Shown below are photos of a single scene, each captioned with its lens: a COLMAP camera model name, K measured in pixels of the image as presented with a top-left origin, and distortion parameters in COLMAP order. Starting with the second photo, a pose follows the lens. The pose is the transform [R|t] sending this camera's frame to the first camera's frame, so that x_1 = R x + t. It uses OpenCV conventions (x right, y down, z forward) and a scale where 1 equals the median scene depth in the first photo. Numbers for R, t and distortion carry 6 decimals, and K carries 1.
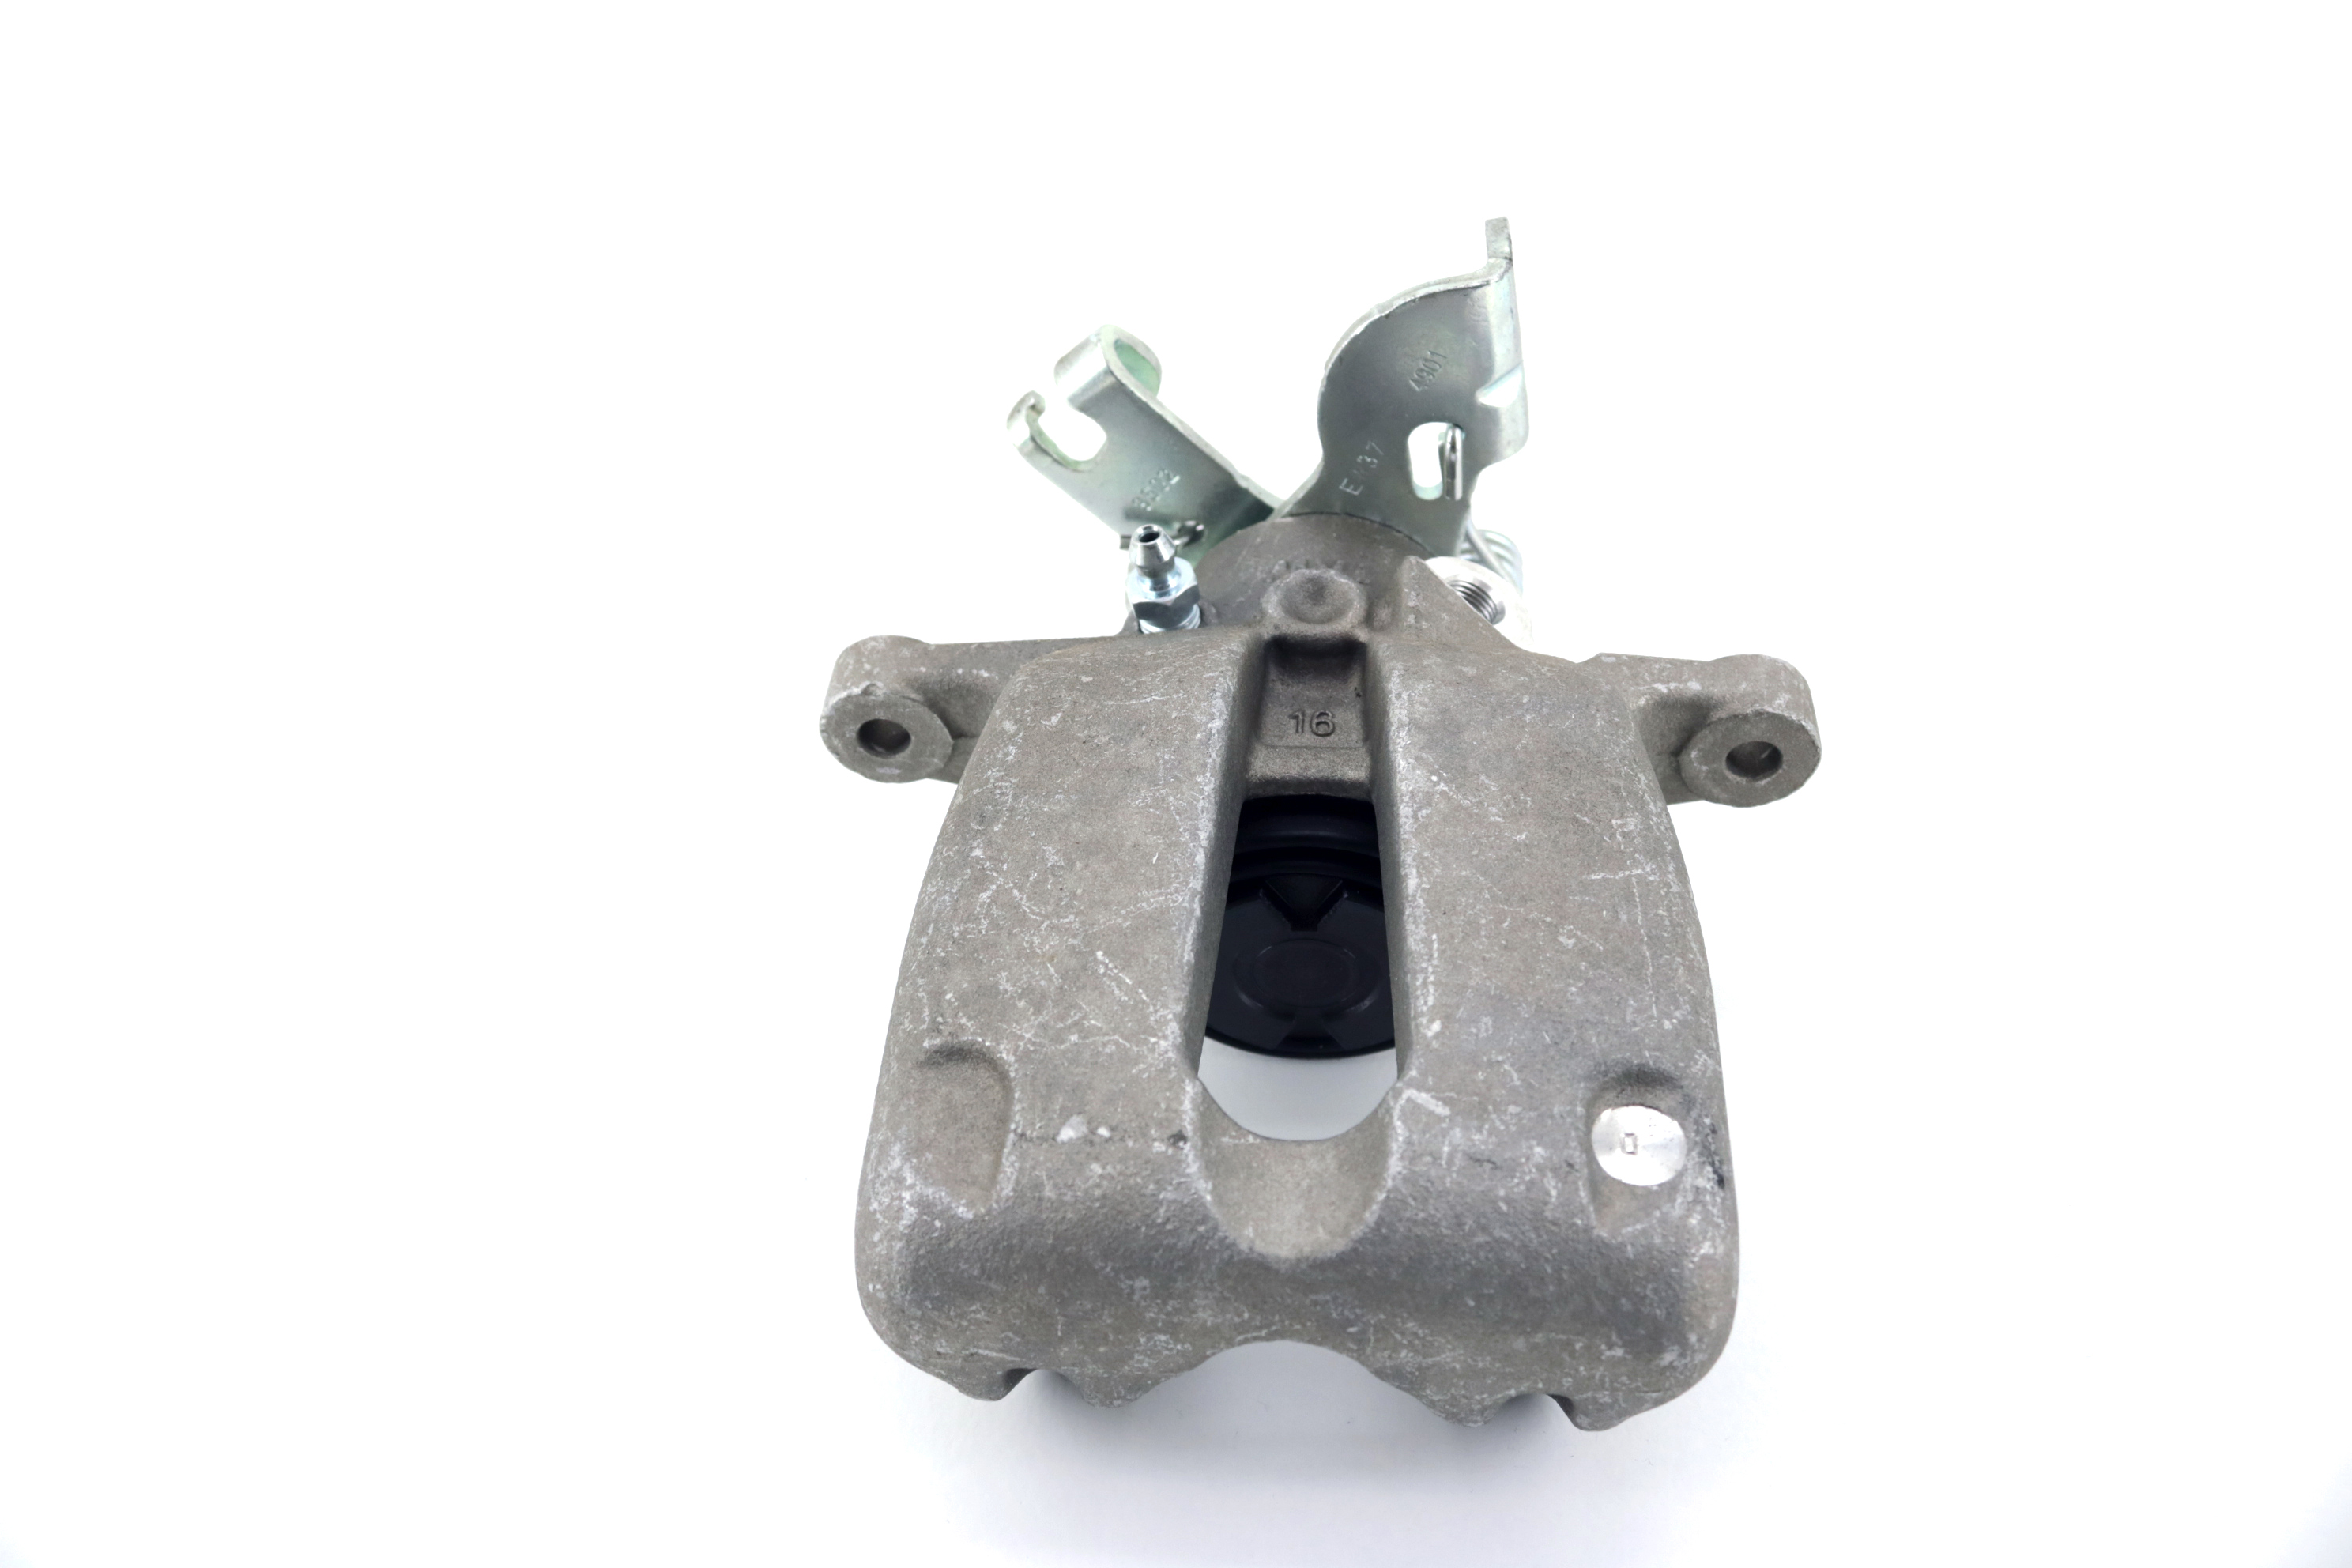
lens RADIAL K [[1918.8, 0, 1173.0], [0, 1918.8, 787.4], [0, 0, 1]] dist [-0.094689, 0.002170]
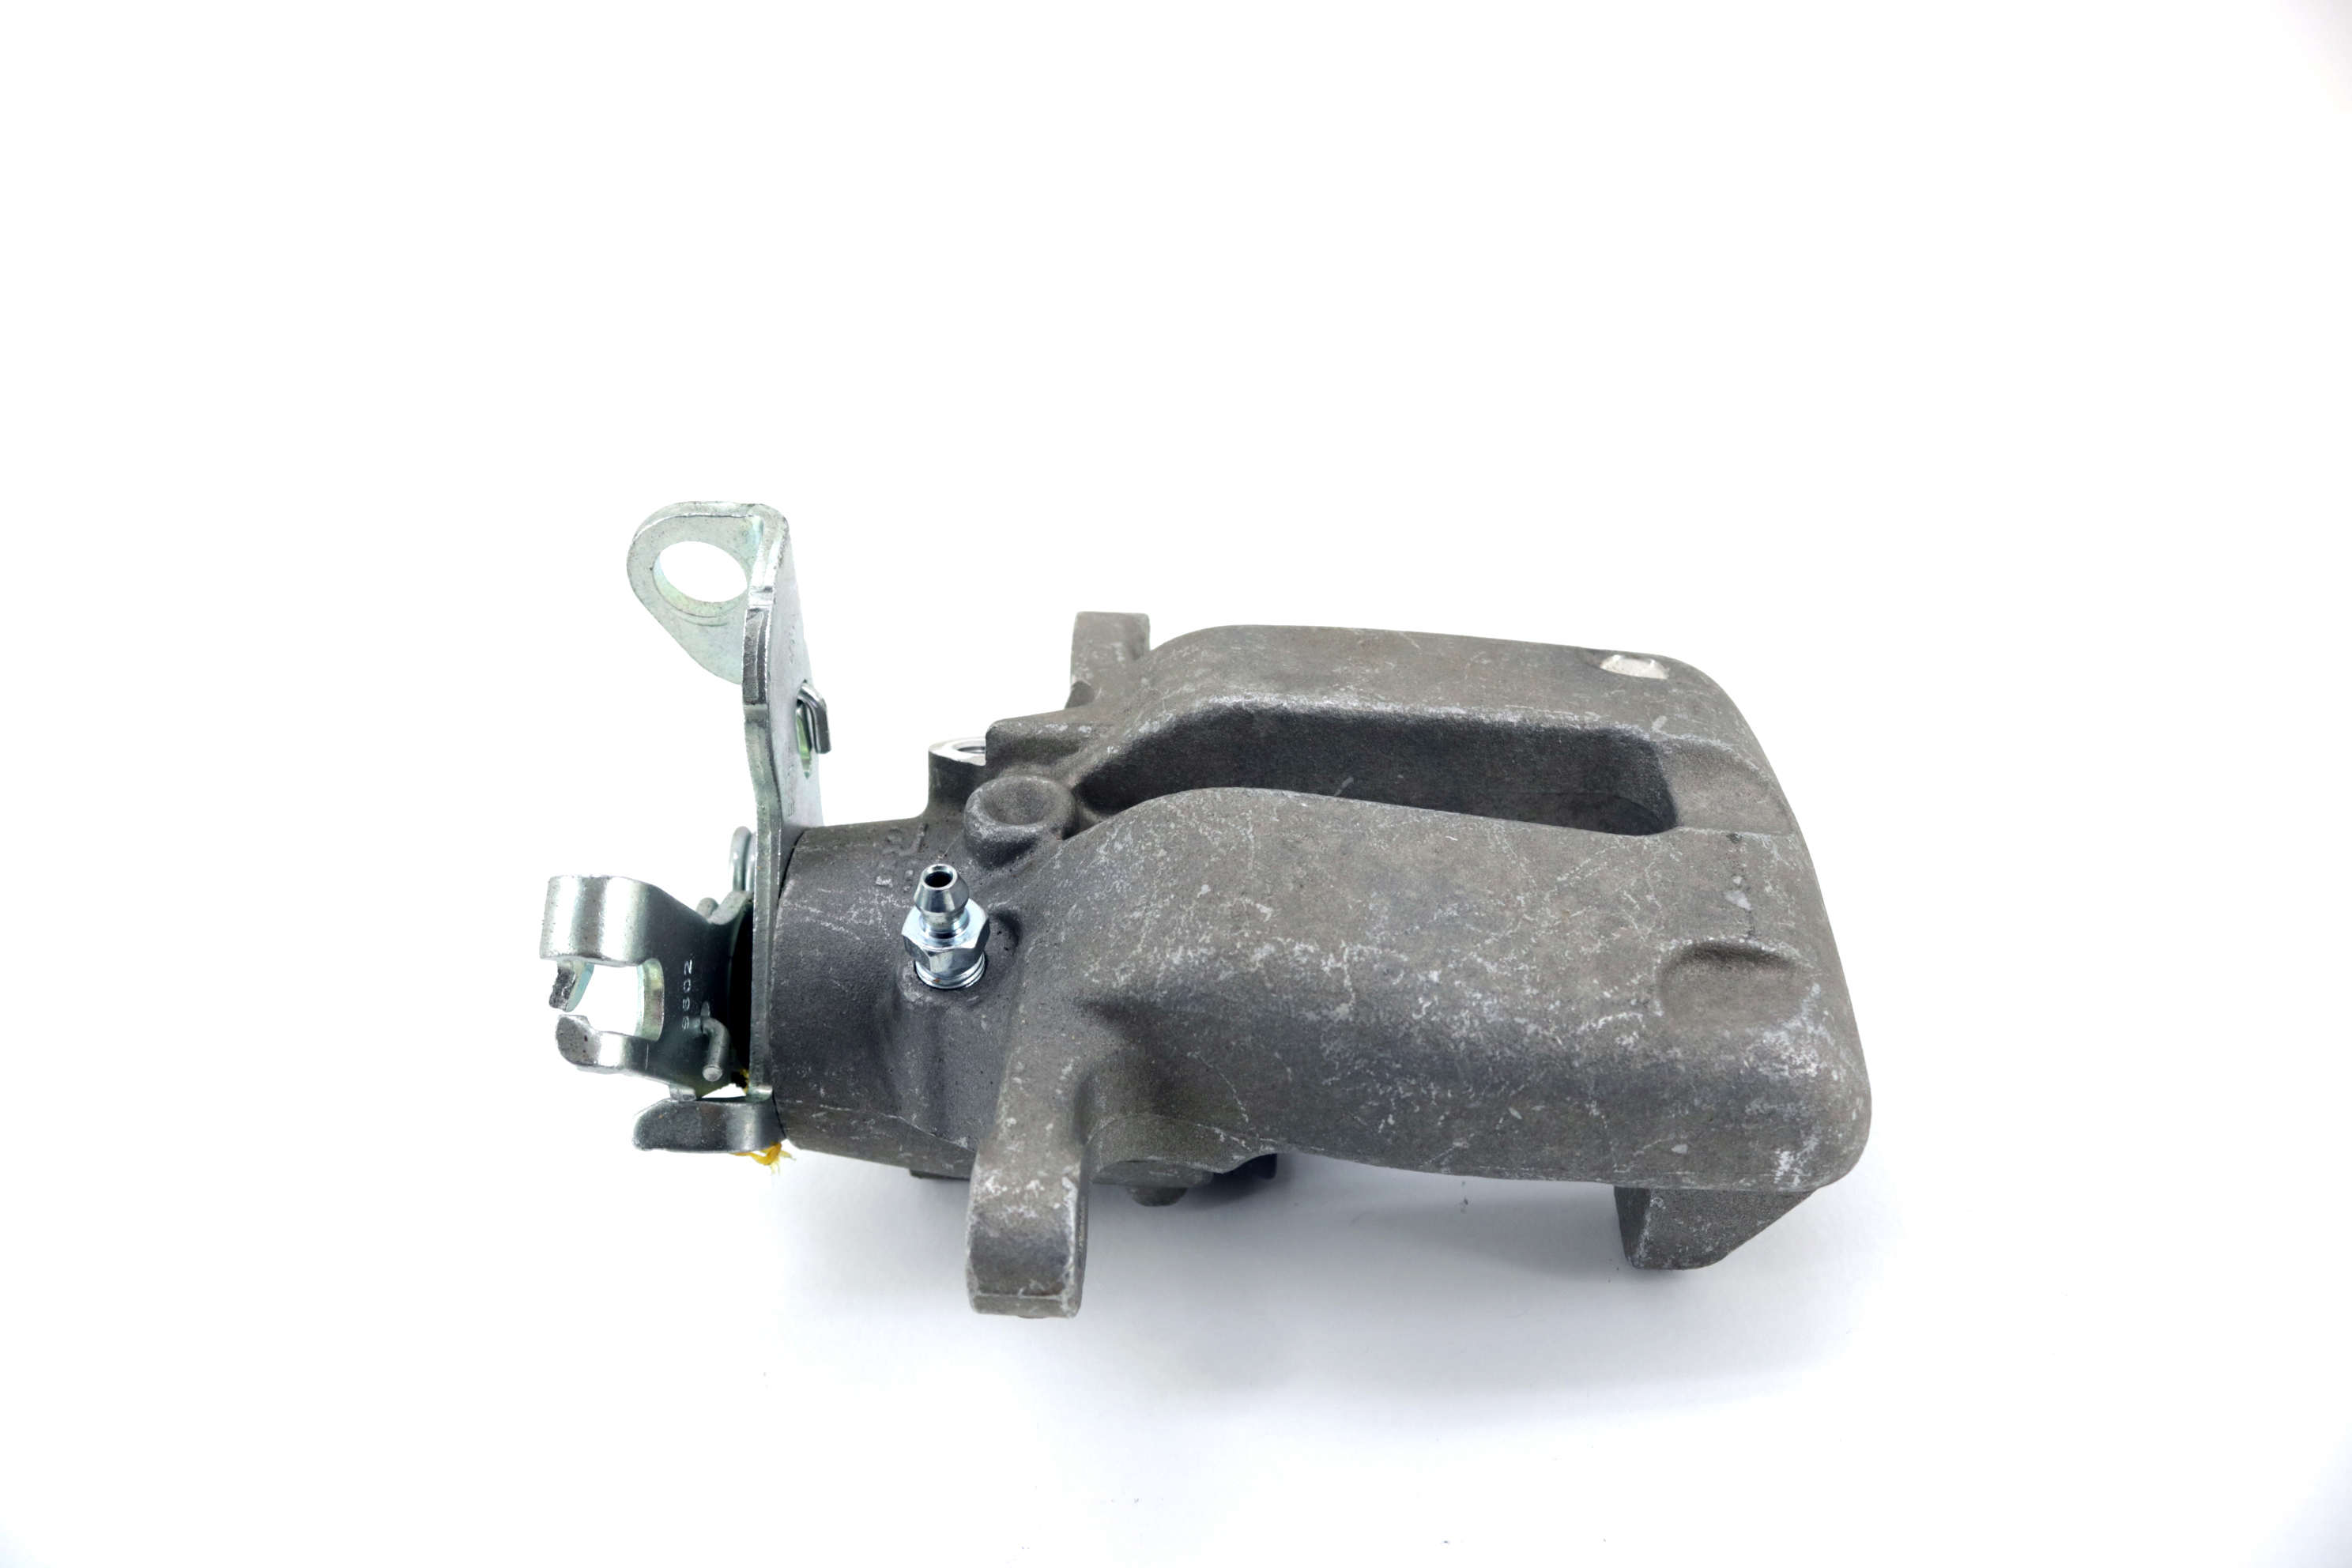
lens RADIAL K [[1918.8, 0, 1176.0], [0, 1918.8, 781.0], [0, 0, 1]] dist [-0.094689, 0.002170]
pose [[-0.031835, -0.534566, 0.844527, -0.865883], [0.722863, 0.571219, 0.388817, -0.494622], [-0.690258, 0.622855, 0.368233, 0.676481]]
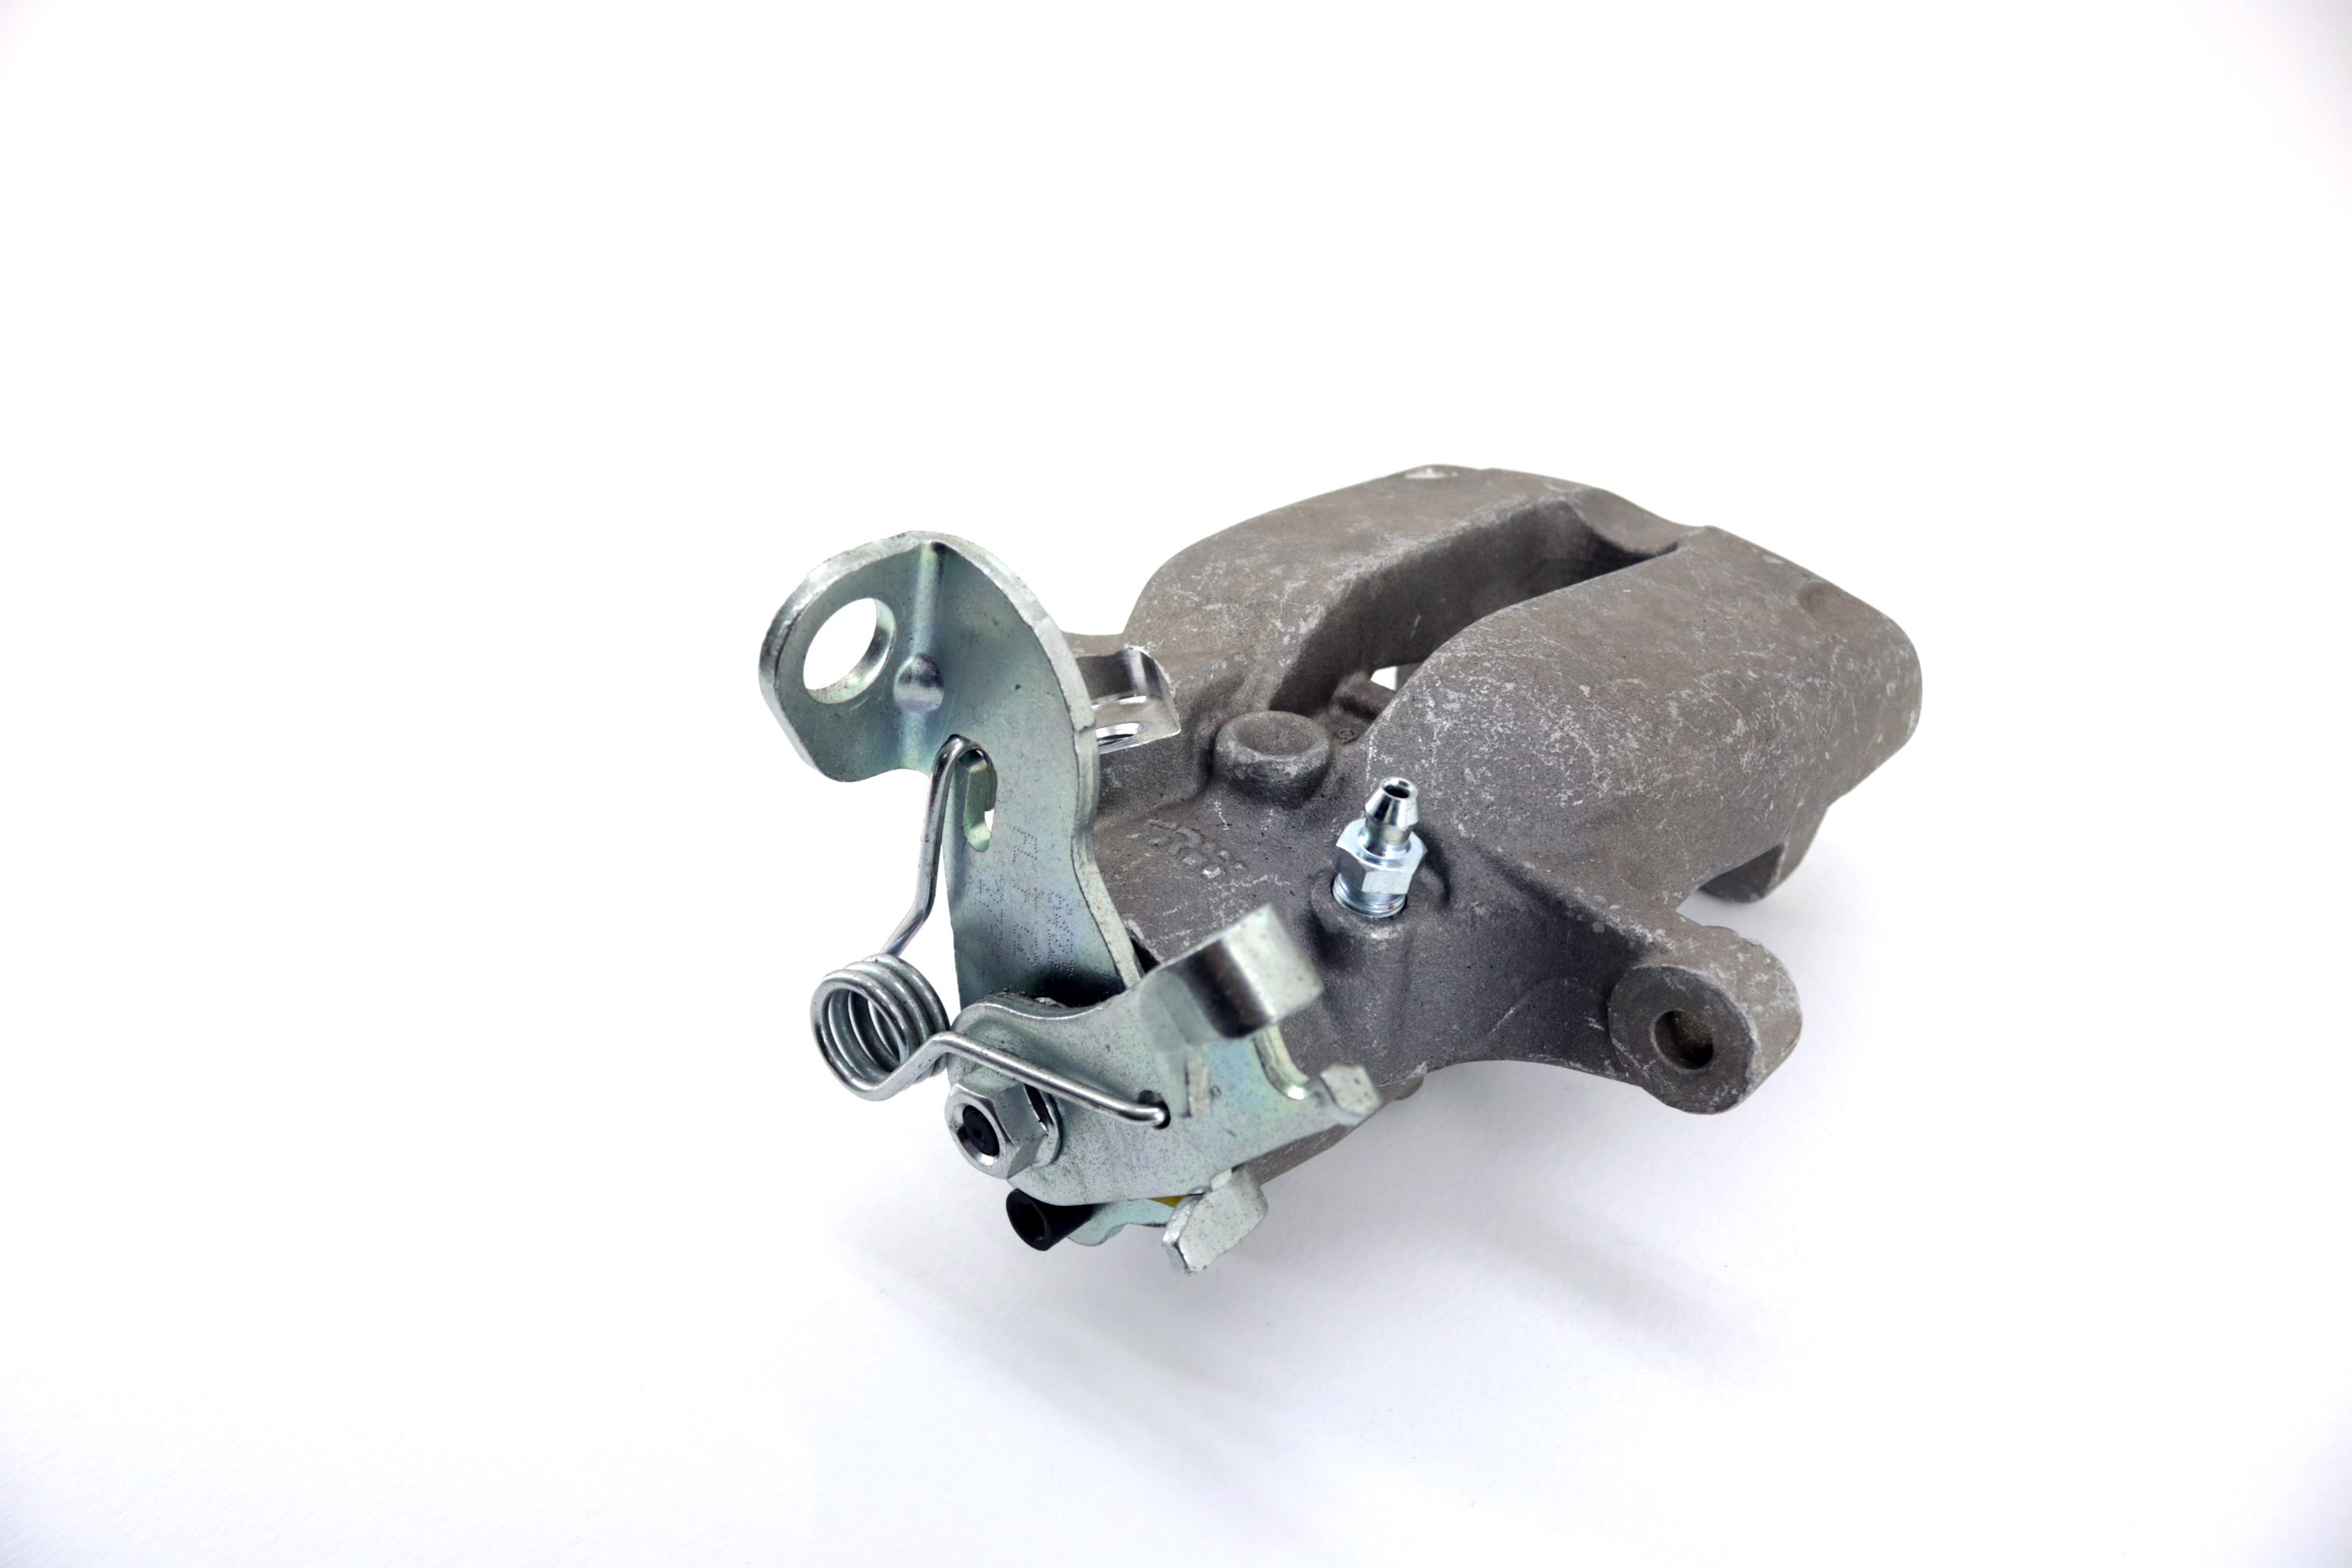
lens RADIAL K [[1918.8, 0, 1170.3], [0, 1918.8, 790.9], [0, 0, 1]] dist [-0.094689, 0.002170]
pose [[-0.795836, -0.303915, 0.523718, -0.436342], [0.430301, 0.324659, 0.842281, -1.031344], [-0.426012, 0.895674, -0.127600, 1.354380]]
